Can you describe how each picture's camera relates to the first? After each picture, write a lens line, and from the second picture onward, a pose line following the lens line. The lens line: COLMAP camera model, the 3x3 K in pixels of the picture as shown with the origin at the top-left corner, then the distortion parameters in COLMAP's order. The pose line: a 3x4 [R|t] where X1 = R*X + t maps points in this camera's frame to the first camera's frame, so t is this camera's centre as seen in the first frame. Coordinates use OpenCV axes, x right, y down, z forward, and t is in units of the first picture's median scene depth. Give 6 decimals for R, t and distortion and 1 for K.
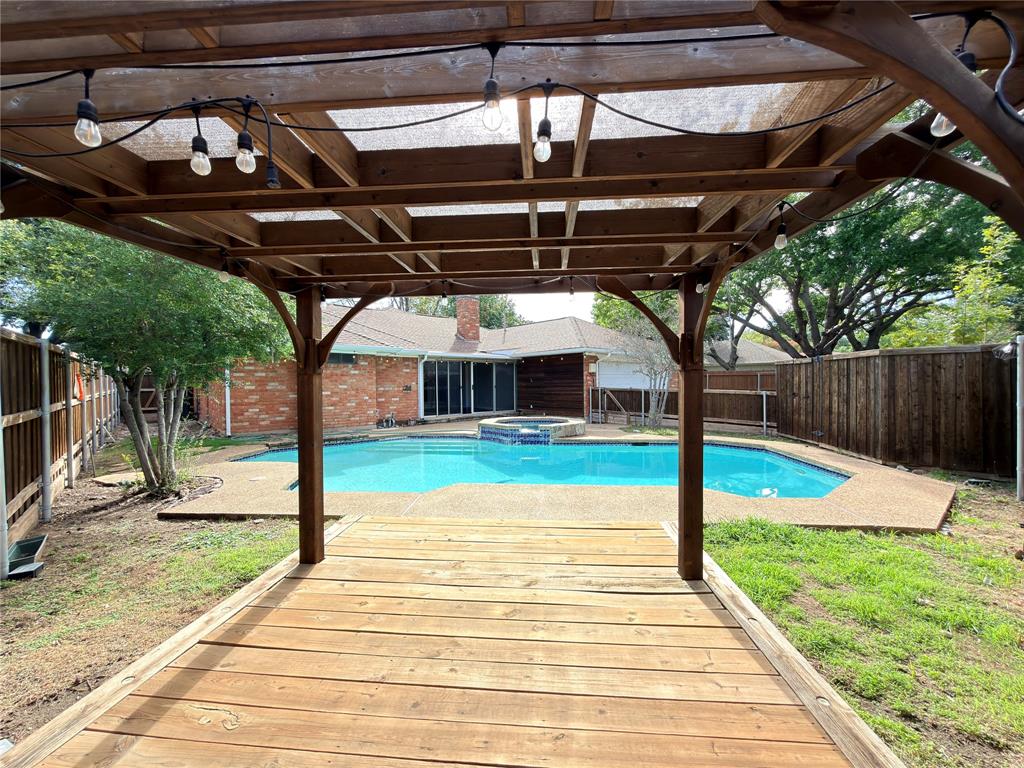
lens RADIAL K [[408.1, 0, 514.4], [0, 408.1, 383.4], [0, 0, 1]] dist [0.001397, -0.000582]
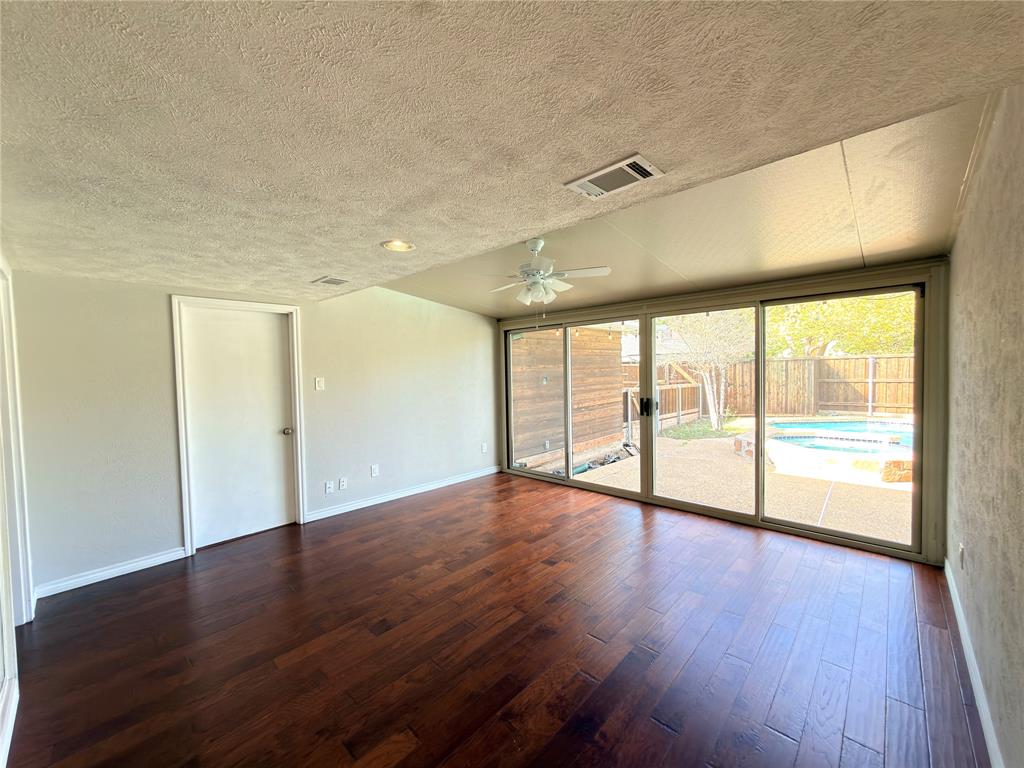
lens RADIAL K [[408.1, 0, 514.9], [0, 408.1, 383.4], [0, 0, 1]] dist [0.001397, -0.000582]
pose [[-0.099801, -0.017706, 0.994850, -0.539187], [0.028449, 0.999382, 0.020640, -0.022387], [-0.994601, 0.030362, -0.099235, 1.591177]]
